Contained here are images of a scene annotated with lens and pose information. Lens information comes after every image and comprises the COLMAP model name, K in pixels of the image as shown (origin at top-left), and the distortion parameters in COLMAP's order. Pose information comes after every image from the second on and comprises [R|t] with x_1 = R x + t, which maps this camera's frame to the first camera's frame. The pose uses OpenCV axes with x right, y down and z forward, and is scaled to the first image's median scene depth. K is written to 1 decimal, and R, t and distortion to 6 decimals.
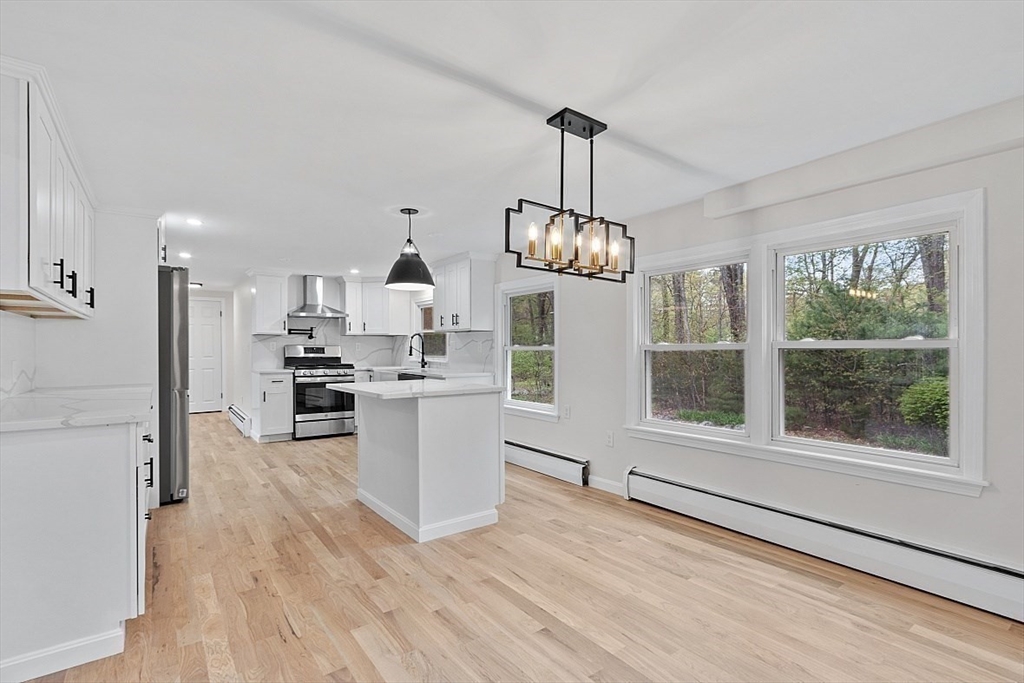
lens RADIAL K [[486.5, 0, 500.9], [0, 486.5, 347.2], [0, 0, 1]] dist [0.001605, -0.000902]
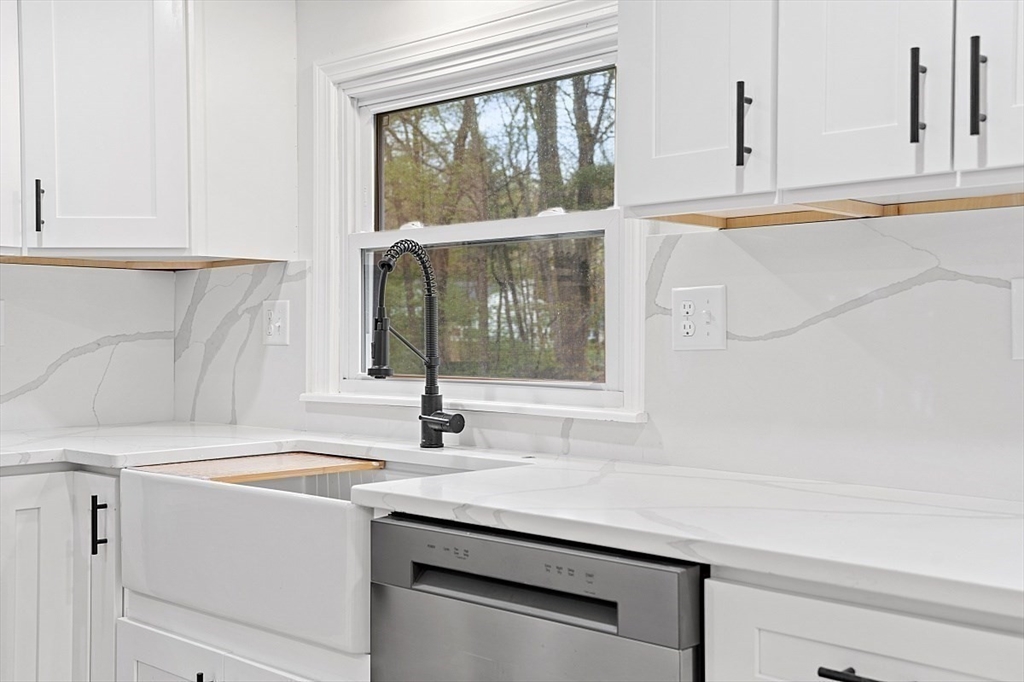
lens RADIAL K [[1156.1, 0, 510.7], [0, 1156.1, 339.1], [0, 0, 1]] dist [0.115908, 0.000000]
pose [[0.982336, 0.003934, 0.187087, -0.363624], [-0.004263, 0.999990, 0.001353, 0.006771], [-0.187079, -0.002126, 0.982343, 1.047273]]
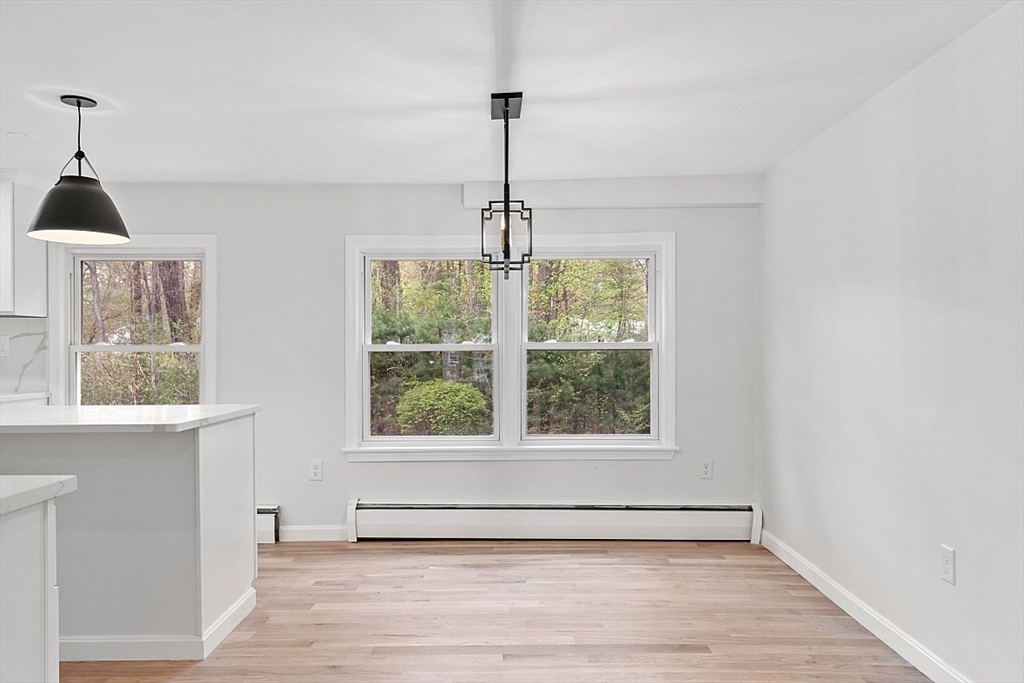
lens RADIAL K [[736.9, 0, 519.3], [0, 736.9, 340.4], [0, 0, 1]] dist [0.007747, -0.002903]
pose [[0.577967, 0.012341, 0.815967, -0.560849], [-0.002998, 0.999911, -0.012999, 0.002846], [-0.816054, 0.005067, 0.577953, 0.093607]]
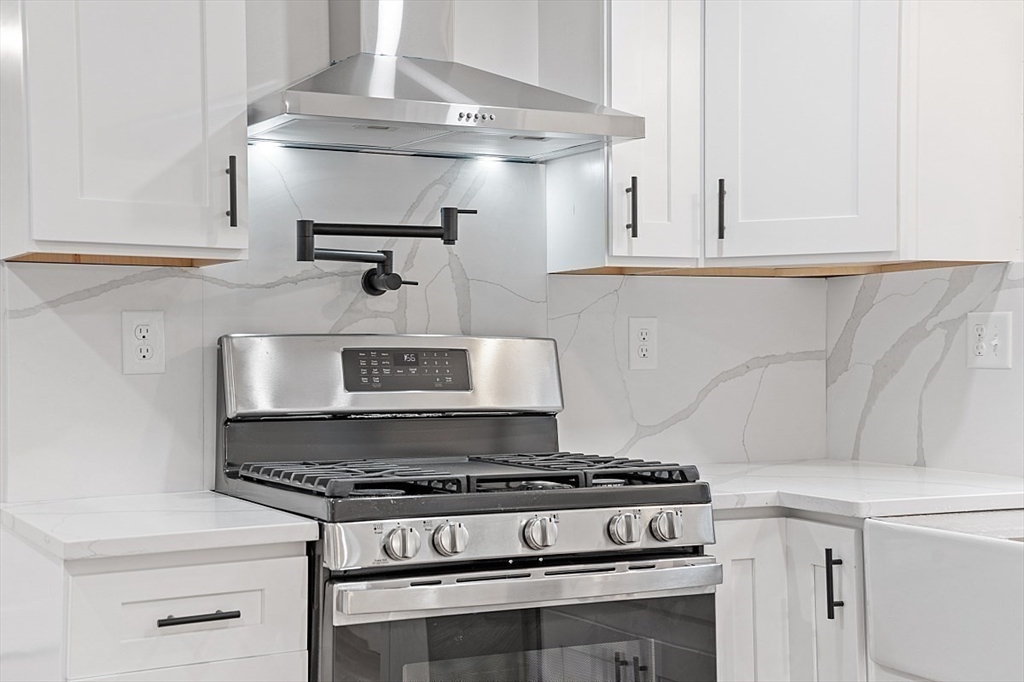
lens RADIAL K [[1439.0, 0, 511.9], [0, 1439.0, 346.9], [0, 0, 1]] dist [0.227088, 0.000000]
pose [[0.990419, -0.002504, -0.138072, -0.527828], [0.002529, 0.999997, 0.000006, -0.000101], [0.138071, -0.000355, 0.990422, 1.030031]]
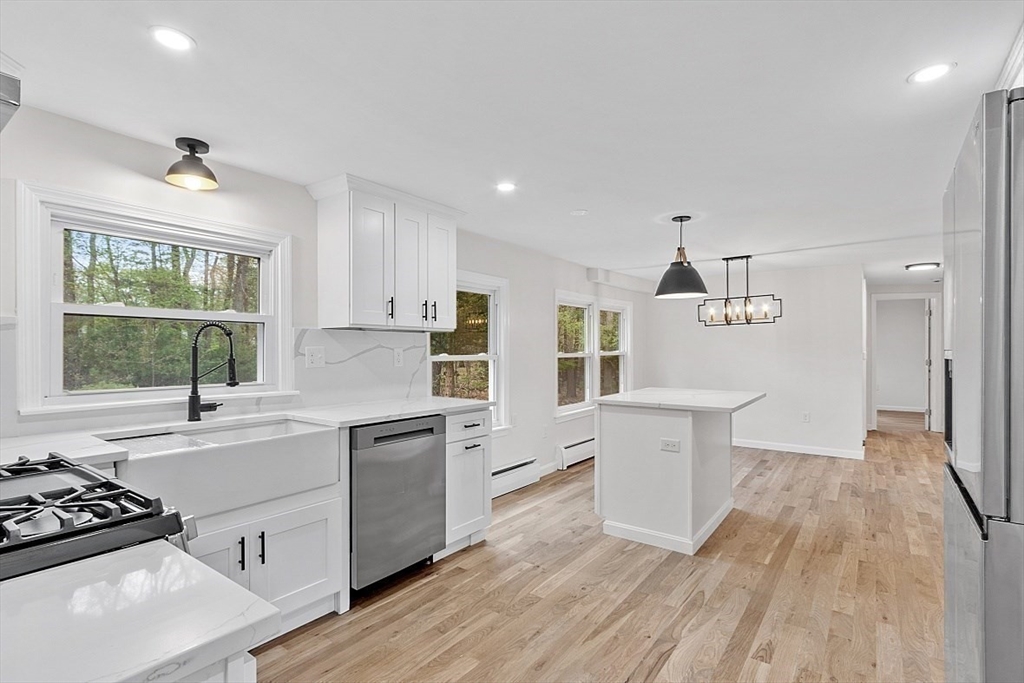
lens RADIAL K [[489.6, 0, 502.8], [0, 489.6, 347.8], [0, 0, 1]] dist [-0.001827, -0.001439]
pose [[-0.301798, 0.006852, 0.953347, -0.970677], [0.000458, 0.999975, -0.007042, -0.012337], [-0.953372, -0.001689, -0.301793, 1.563337]]
